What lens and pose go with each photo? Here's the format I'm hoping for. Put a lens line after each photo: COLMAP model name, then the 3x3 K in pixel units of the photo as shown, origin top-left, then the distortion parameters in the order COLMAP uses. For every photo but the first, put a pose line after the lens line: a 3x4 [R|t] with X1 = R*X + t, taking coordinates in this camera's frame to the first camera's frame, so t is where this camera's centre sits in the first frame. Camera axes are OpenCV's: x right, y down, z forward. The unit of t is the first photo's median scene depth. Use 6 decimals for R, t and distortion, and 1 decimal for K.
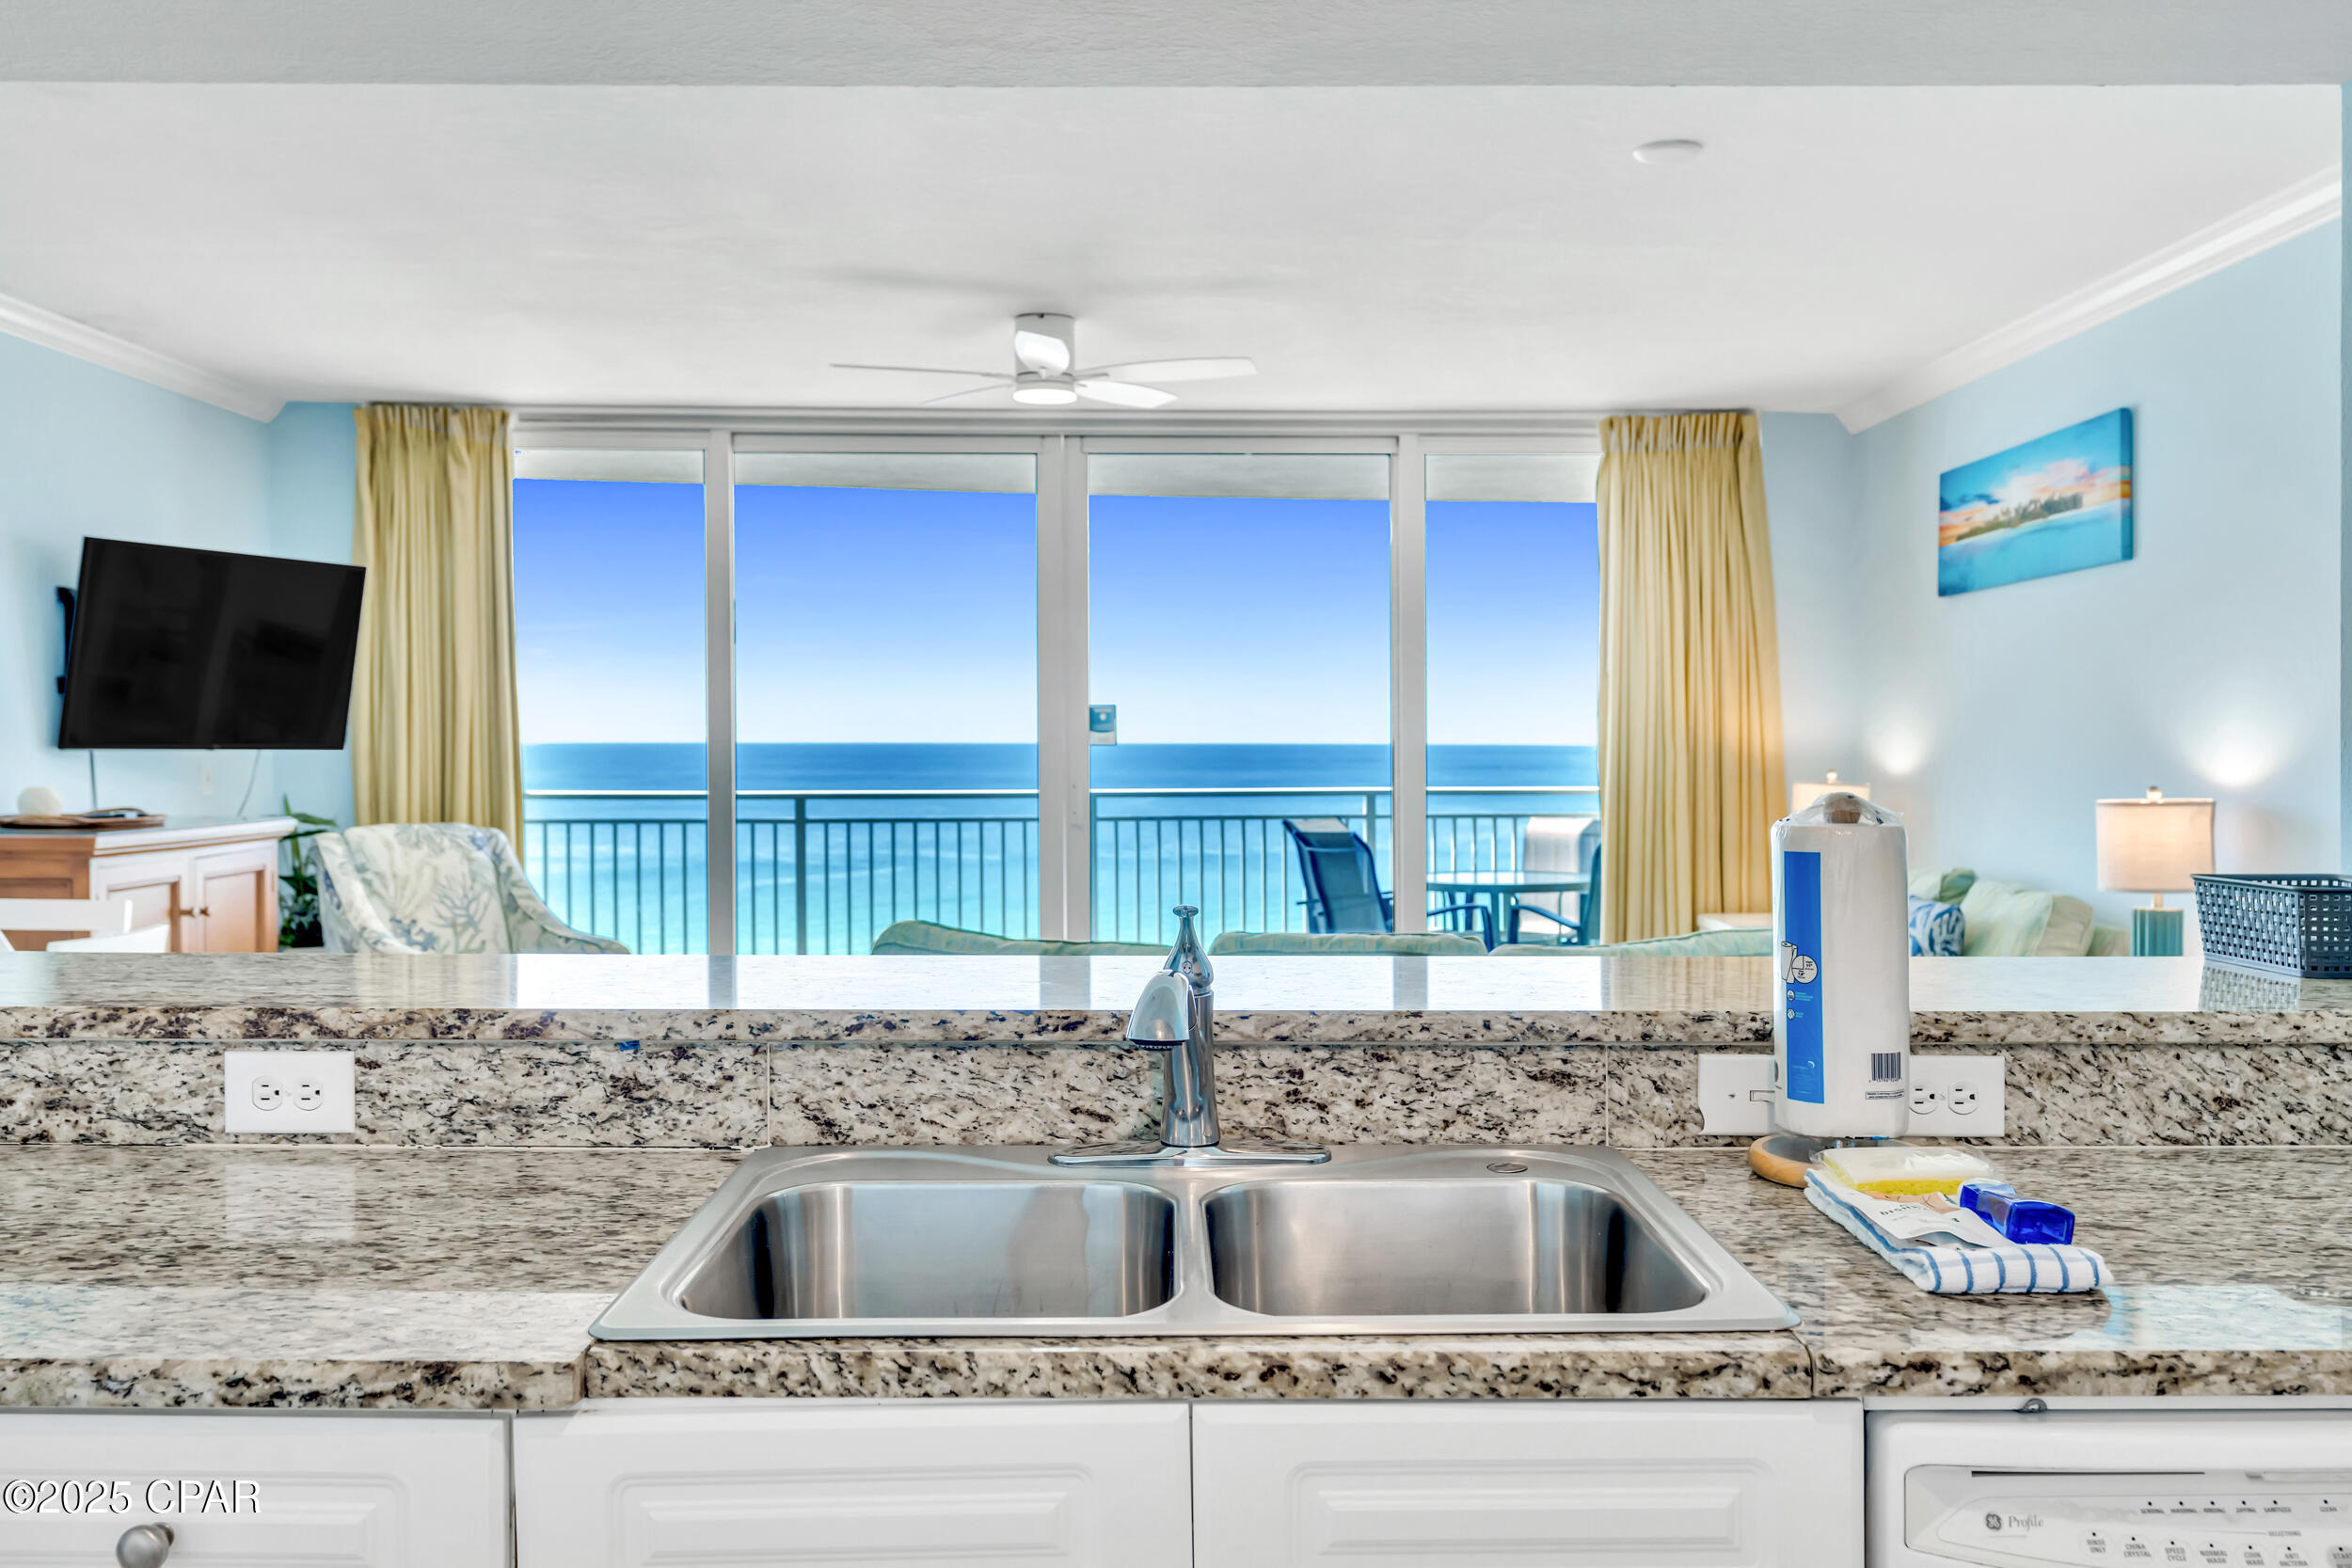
lens RADIAL K [[1901.7, 0, 1179.2], [0, 1901.7, 785.5], [0, 0, 1]] dist [0.003319, 0.000897]
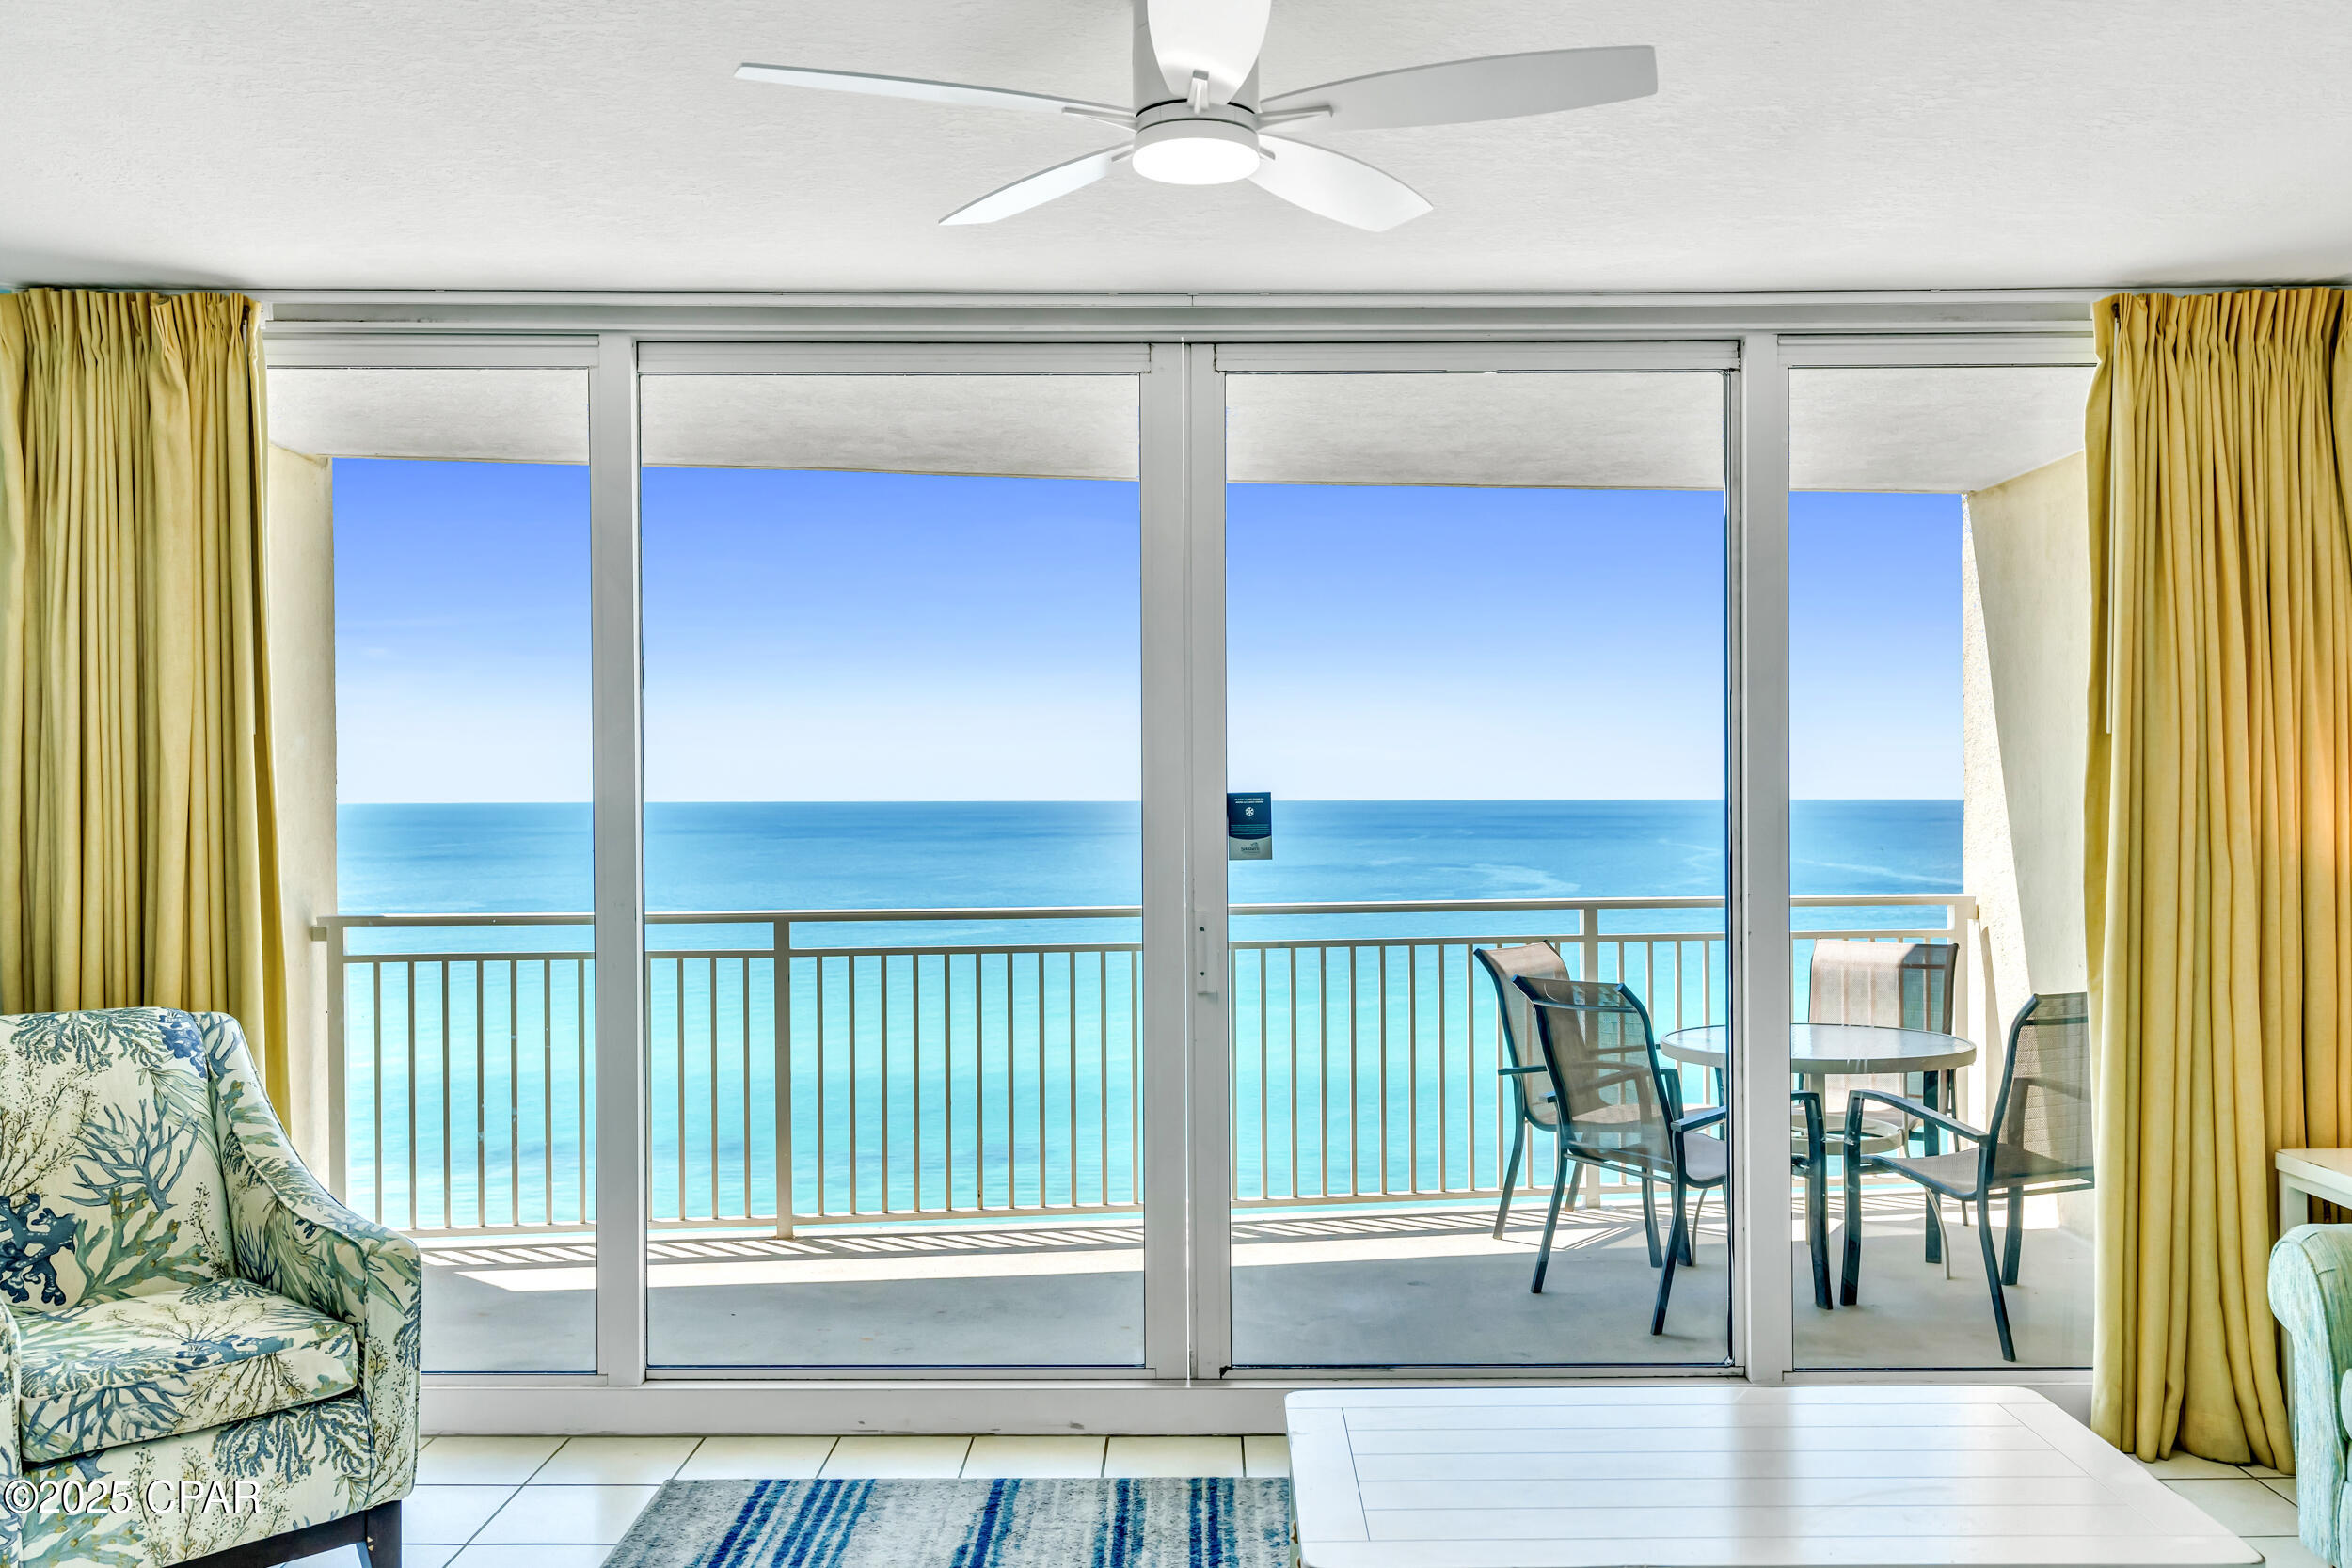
lens RADIAL K [[1844.6, 0, 1199.2], [0, 1844.6, 830.2], [0, 0, 1]] dist [-0.004452, 0.001789]
pose [[0.999965, -0.005951, -0.005849, -0.066330], [0.005907, 0.999954, -0.007577, -0.031880], [0.005894, 0.007542, 0.999954, 0.512573]]
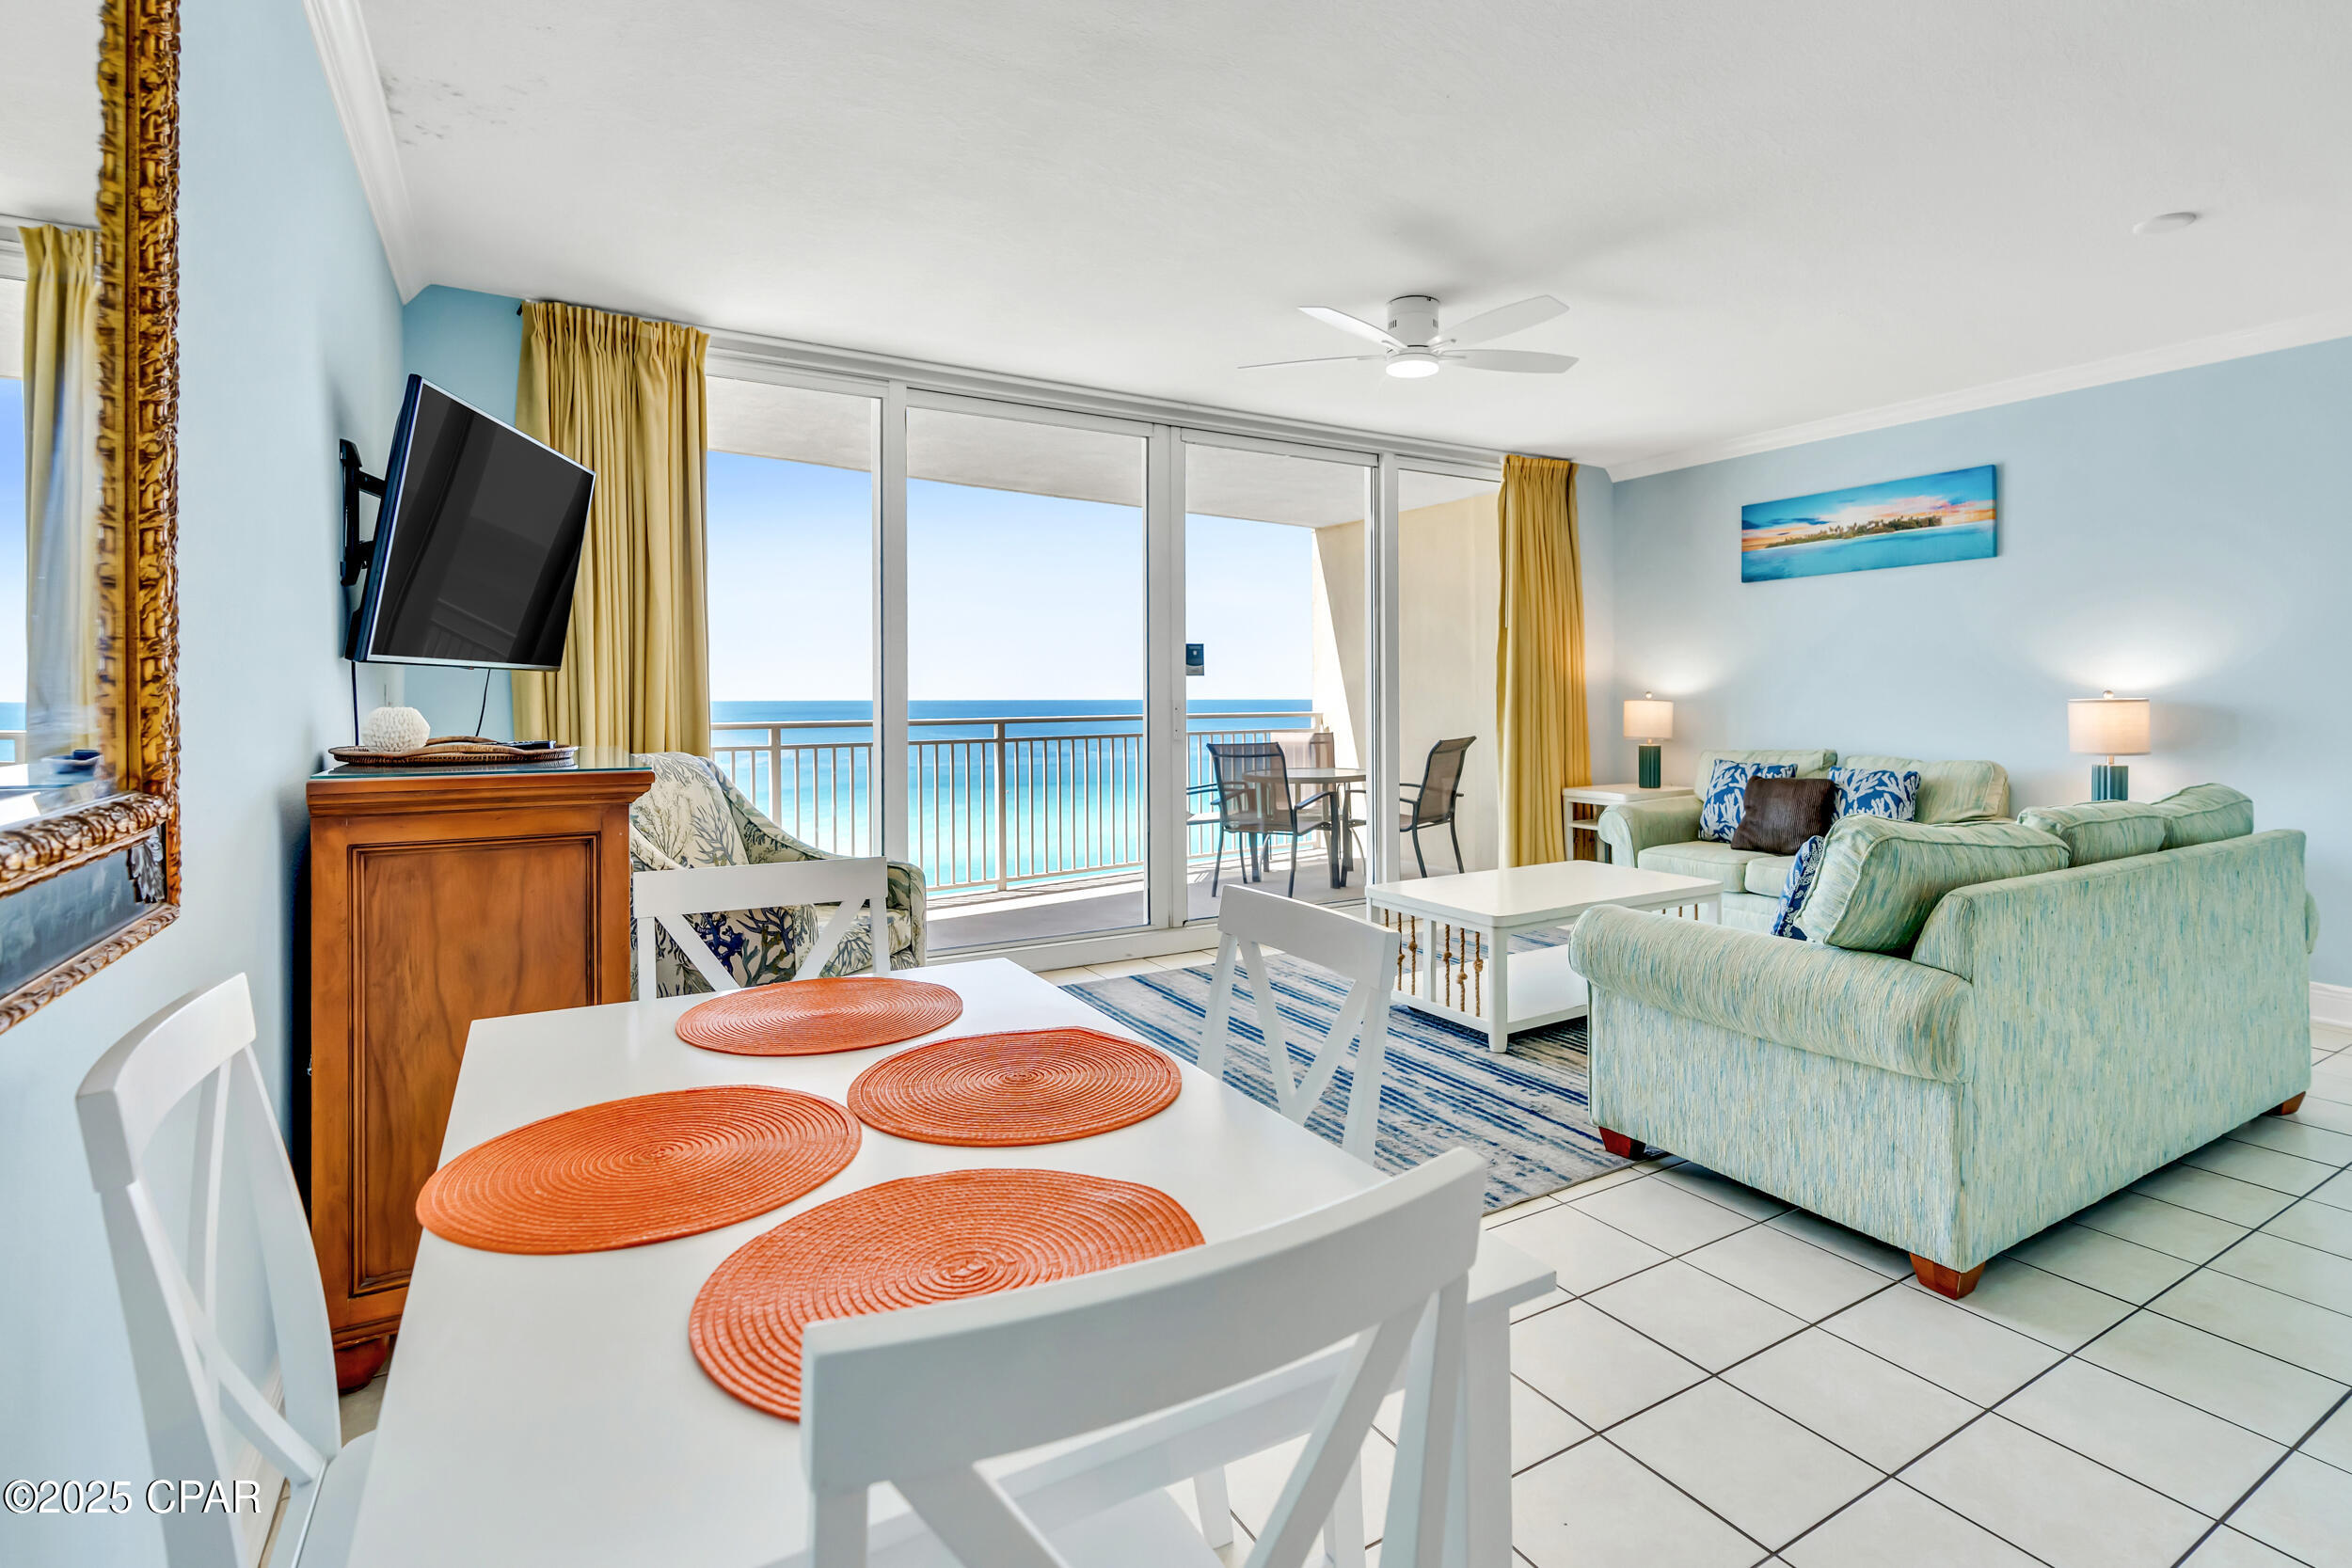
lens RADIAL K [[1110.5, 0, 1189.3], [0, 1110.5, 702.5], [0, 0, 1]] dist [-0.015152, 0.001745]
pose [[0.864644, -0.006908, 0.502337, -0.503191], [0.016996, 0.999735, -0.015506, 0.009319], [-0.502097, 0.021945, 0.864533, 0.453098]]
